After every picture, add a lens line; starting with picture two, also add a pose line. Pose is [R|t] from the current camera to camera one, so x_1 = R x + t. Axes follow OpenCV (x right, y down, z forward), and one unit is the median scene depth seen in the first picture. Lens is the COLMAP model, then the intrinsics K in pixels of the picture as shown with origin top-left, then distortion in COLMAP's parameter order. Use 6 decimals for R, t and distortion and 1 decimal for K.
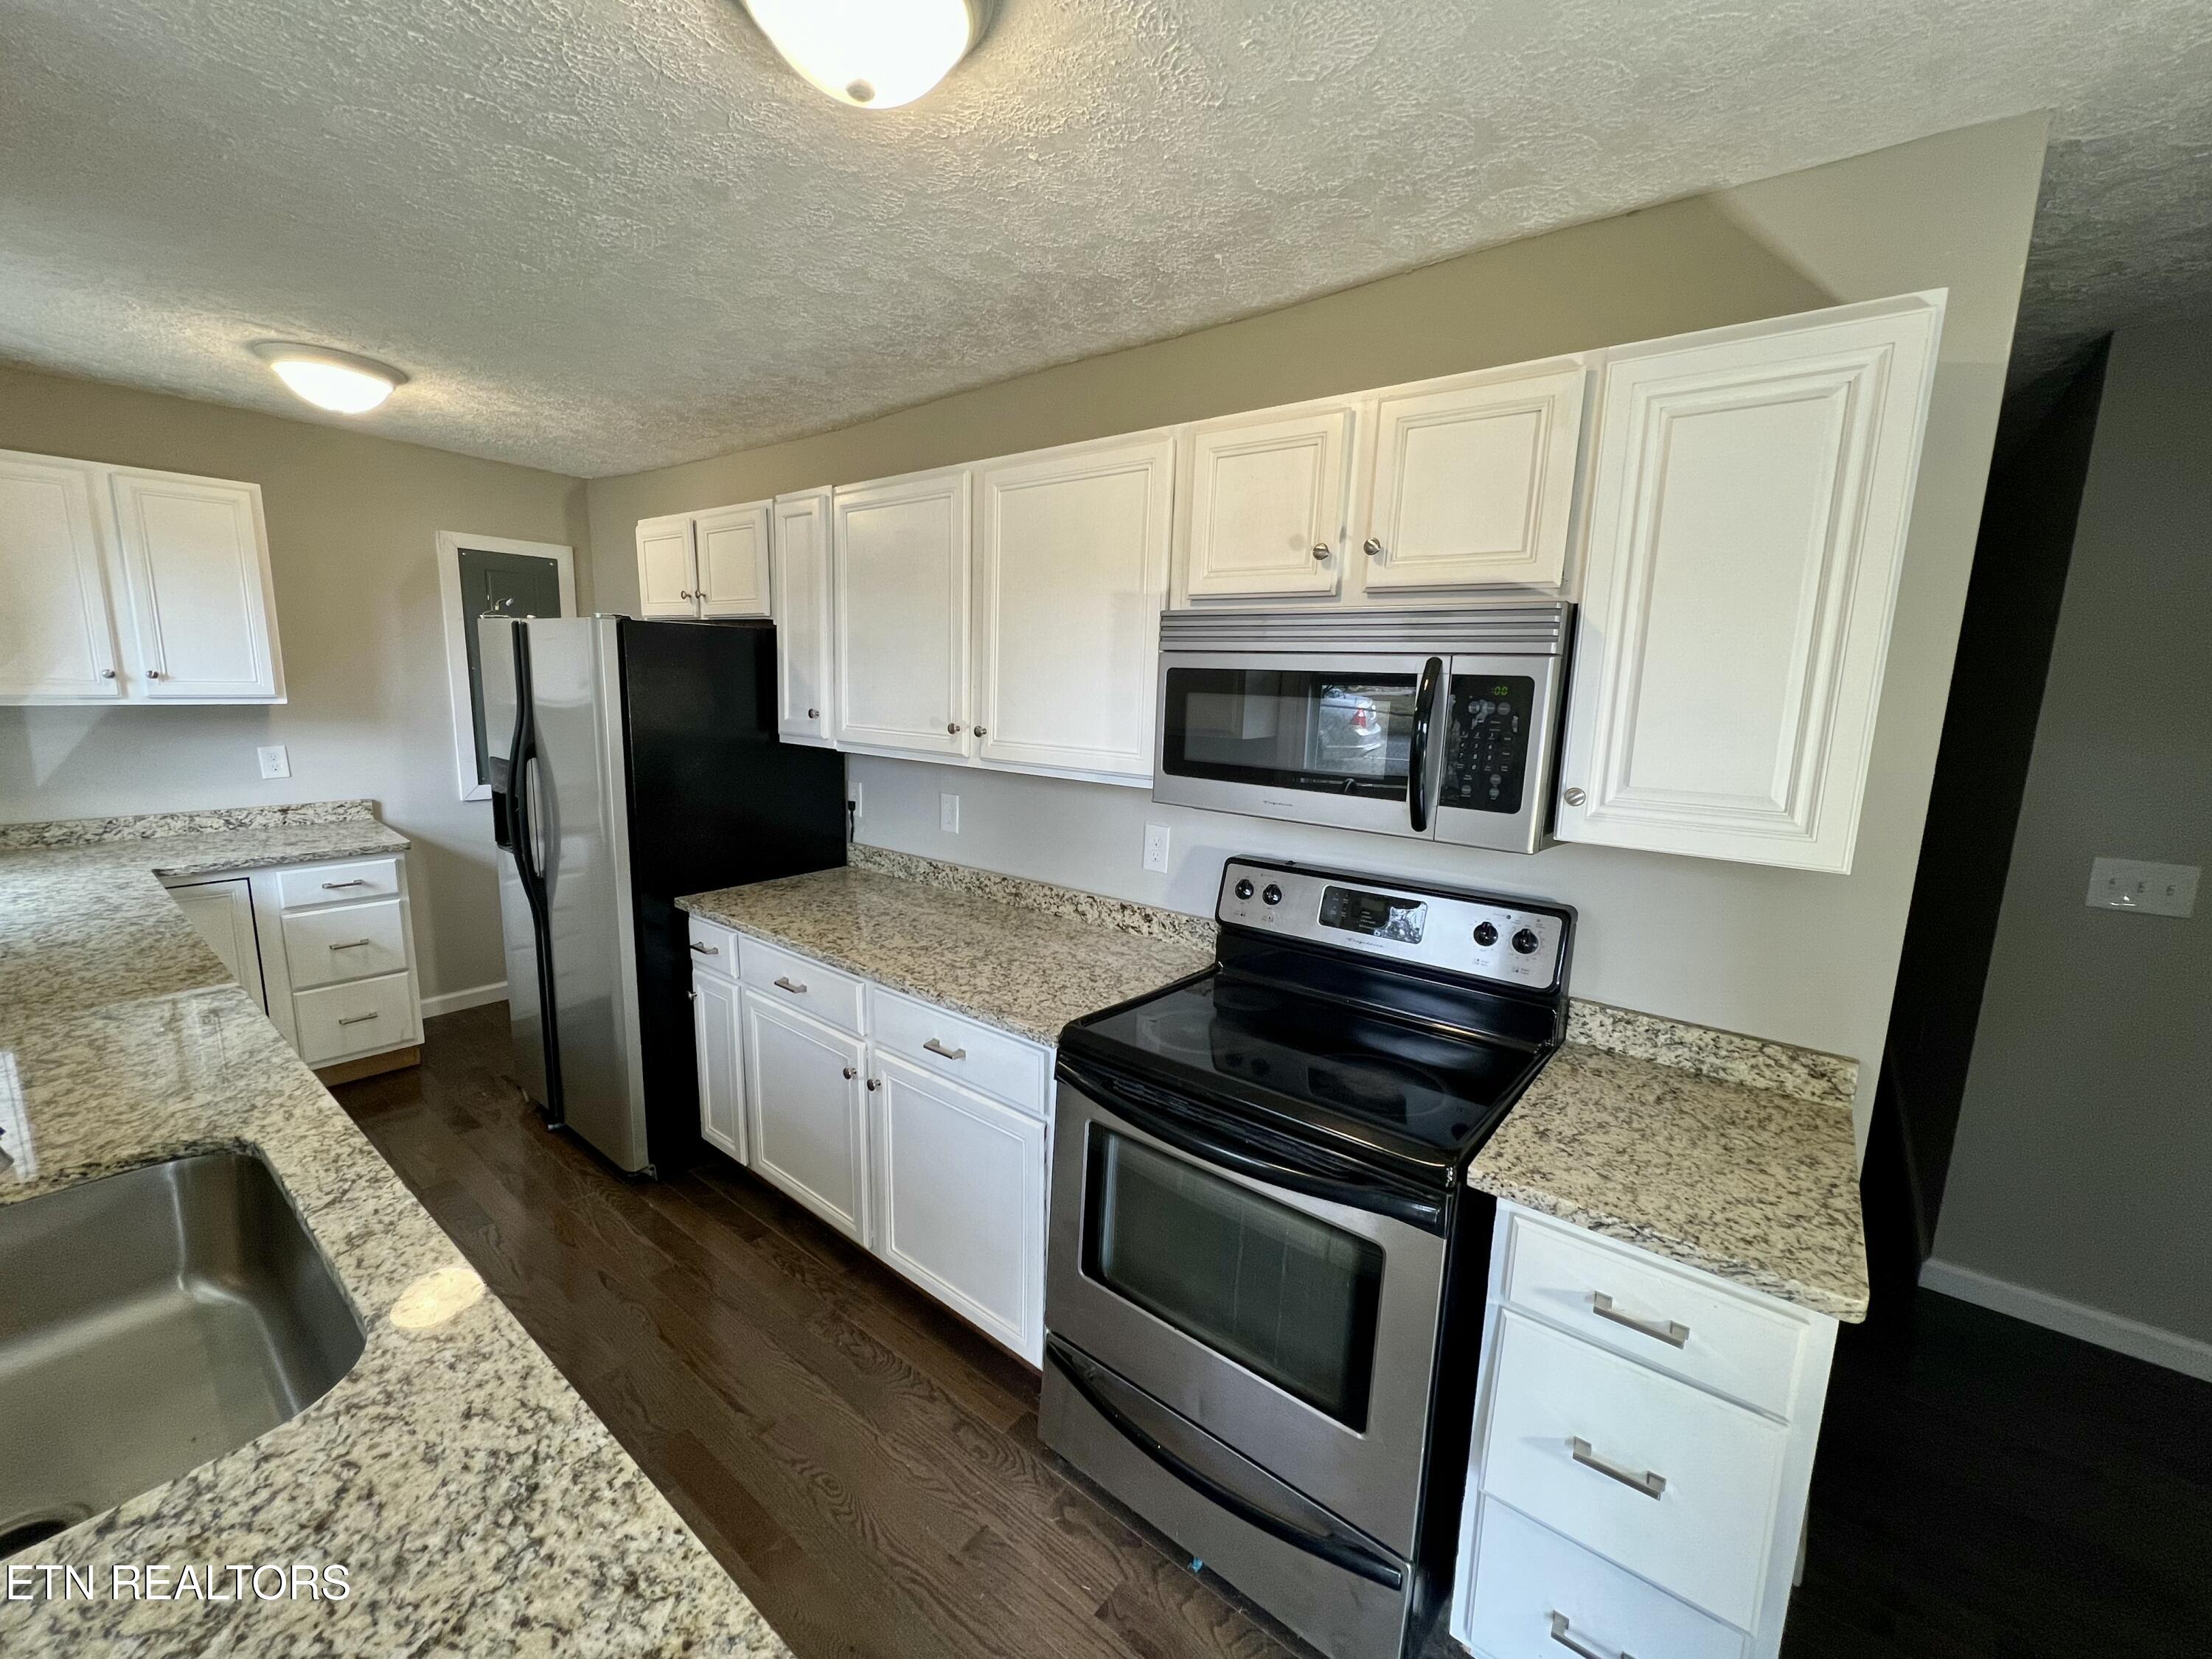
lens RADIAL K [[888.8, 0, 1104.4], [0, 888.8, 823.3], [0, 0, 1]] dist [-0.001495, 0.000729]
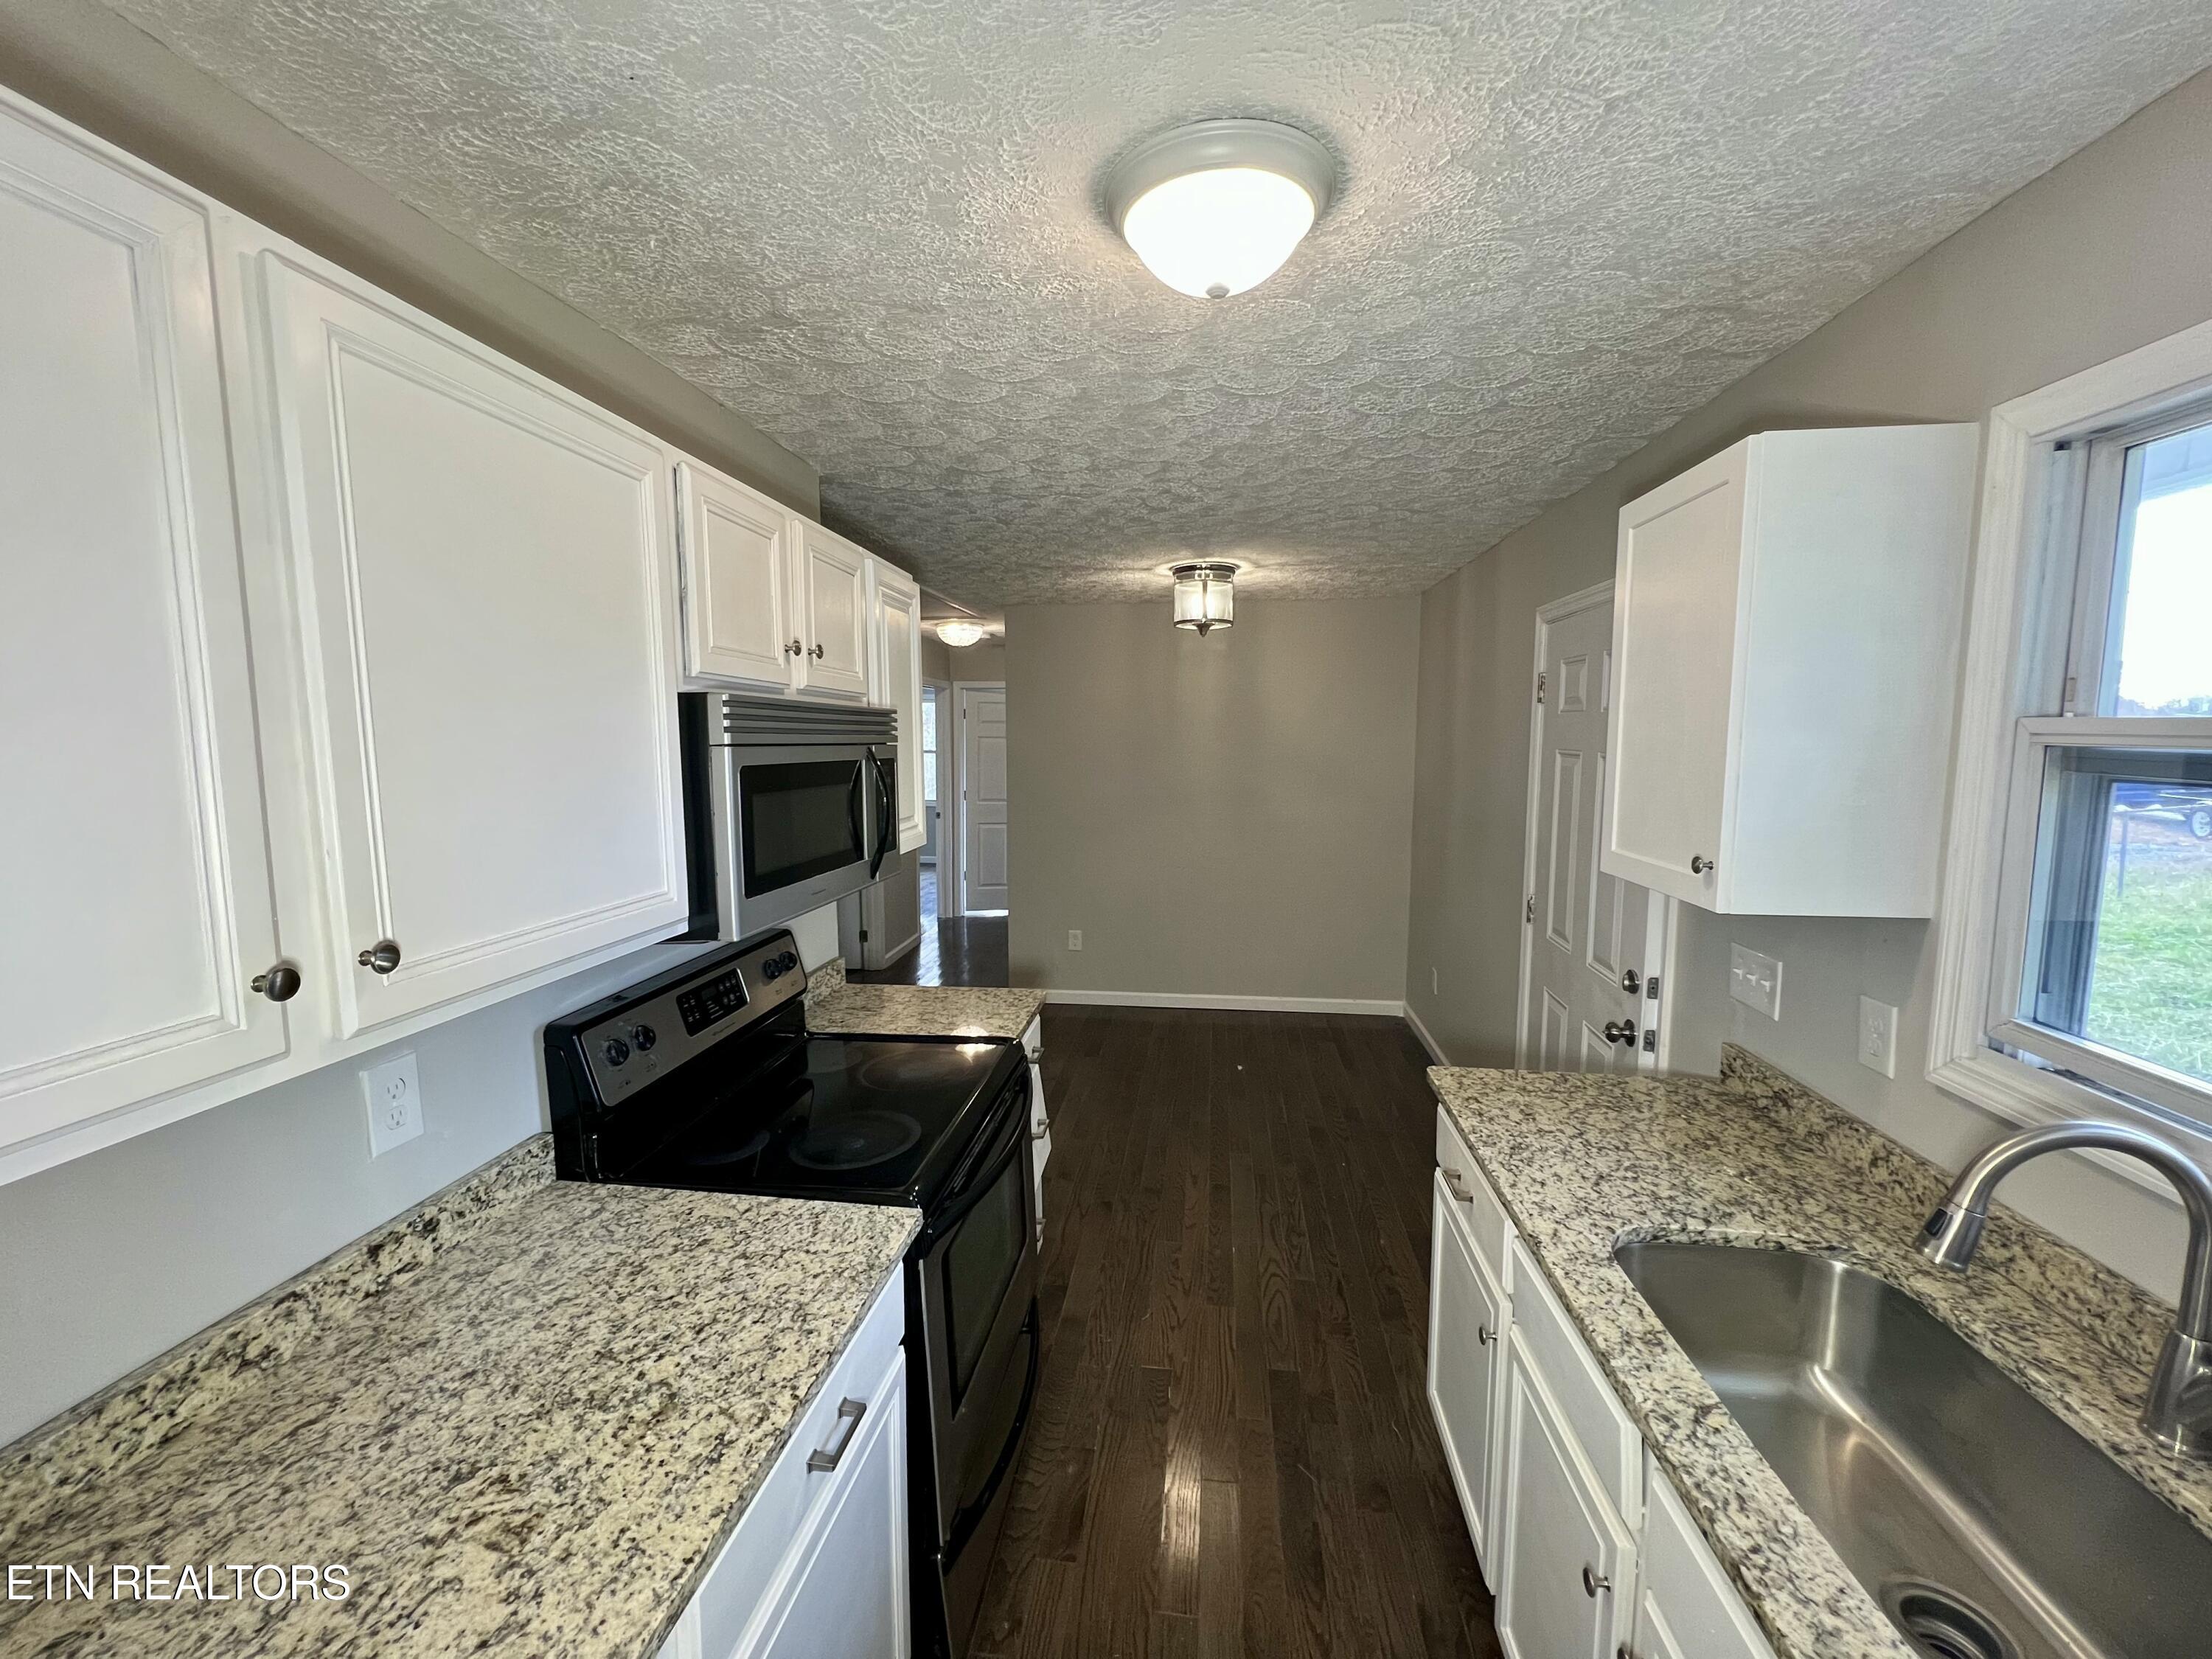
lens RADIAL K [[888.8, 0, 1108.8], [0, 888.8, 830.1], [0, 0, 1]] dist [-0.001495, 0.000729]
pose [[-0.525268, -0.119352, 0.842525, -0.616920], [0.119027, 0.970075, 0.211628, -0.199099], [-0.842571, 0.211445, -0.495344, 0.908730]]
